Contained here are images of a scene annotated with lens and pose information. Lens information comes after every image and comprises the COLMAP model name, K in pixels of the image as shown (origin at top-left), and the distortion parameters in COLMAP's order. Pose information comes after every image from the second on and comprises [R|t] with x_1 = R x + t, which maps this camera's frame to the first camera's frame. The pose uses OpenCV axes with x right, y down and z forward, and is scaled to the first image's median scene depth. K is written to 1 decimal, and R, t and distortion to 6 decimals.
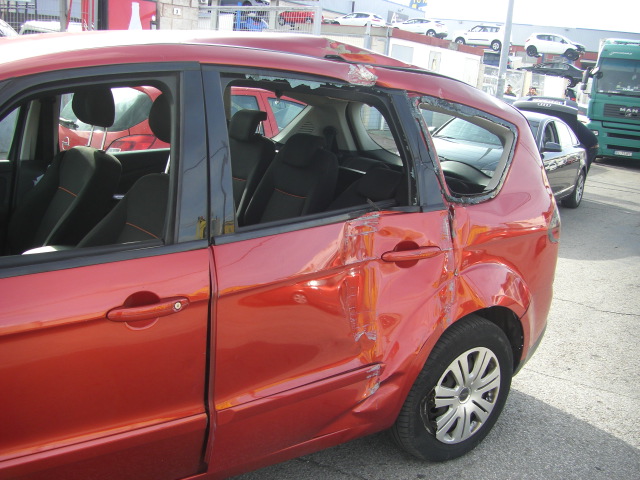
lens RADIAL K [[726.4, 0, 296.7], [0, 726.4, 266.2], [0, 0, 1]] dist [-0.163588, 0.052928]
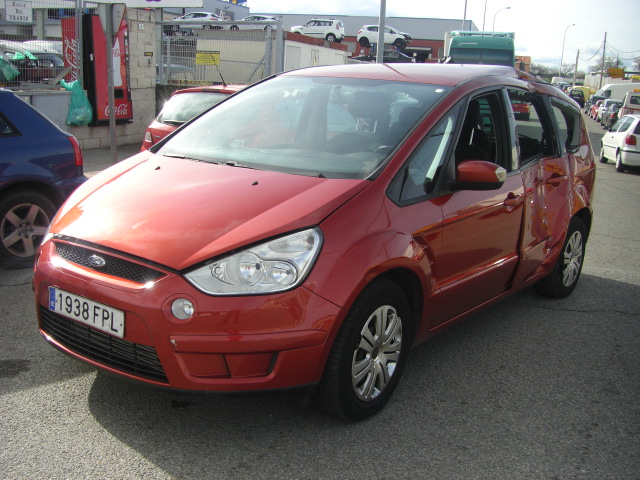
lens RADIAL K [[726.4, 0, 296.7], [0, 726.4, 266.2], [0, 0, 1]] dist [-0.163588, 0.052928]
pose [[0.962813, -0.106029, 0.248495, -0.154423], [0.104007, 0.994349, 0.021289, 0.015422], [-0.249348, 0.005348, 0.968399, -0.099497]]
